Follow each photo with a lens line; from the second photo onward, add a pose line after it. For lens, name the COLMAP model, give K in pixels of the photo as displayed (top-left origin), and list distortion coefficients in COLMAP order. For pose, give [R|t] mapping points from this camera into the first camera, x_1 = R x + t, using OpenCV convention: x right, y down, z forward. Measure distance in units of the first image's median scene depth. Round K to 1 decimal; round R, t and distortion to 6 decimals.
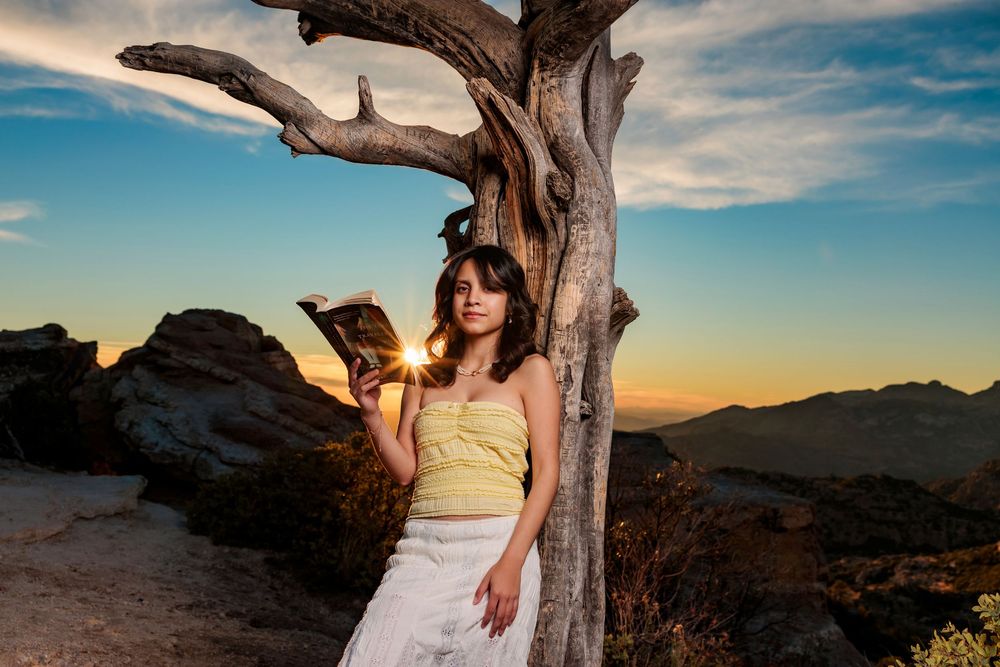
lens RADIAL K [[1000.8, 0, 501.4], [0, 1000.8, 334.2], [0, 0, 1]] dist [0.016687, 0.000000]
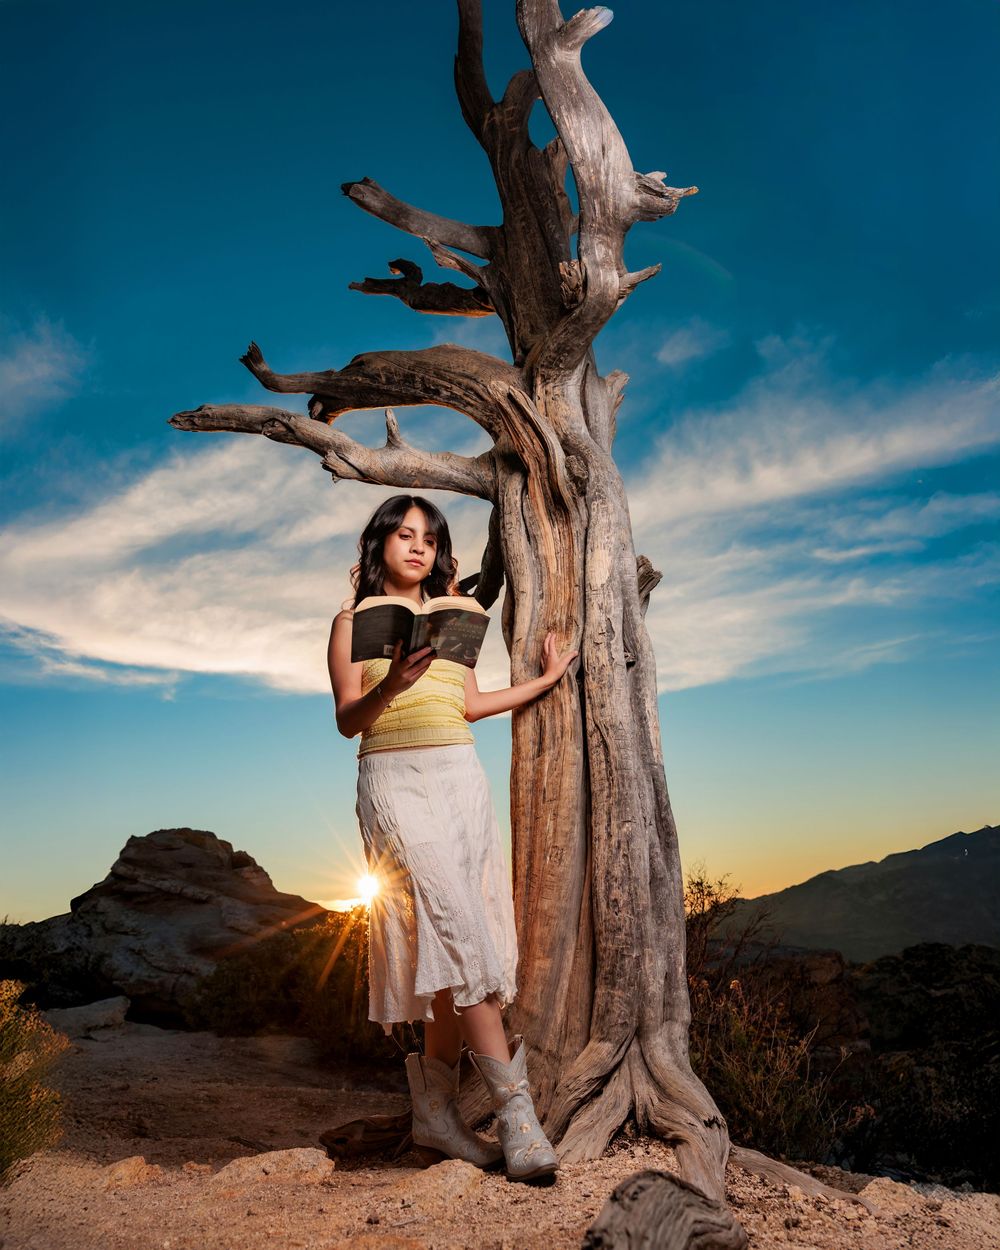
lens RADIAL K [[1048.6, 0, 496.6], [0, 1048.6, 623.7], [0, 0, 1]] dist [0.017885, -0.001418]
pose [[0.991710, -0.118973, 0.048547, -0.091350], [0.126651, 0.968825, -0.212926, 0.218314], [-0.021701, 0.217309, 0.975862, -0.099724]]
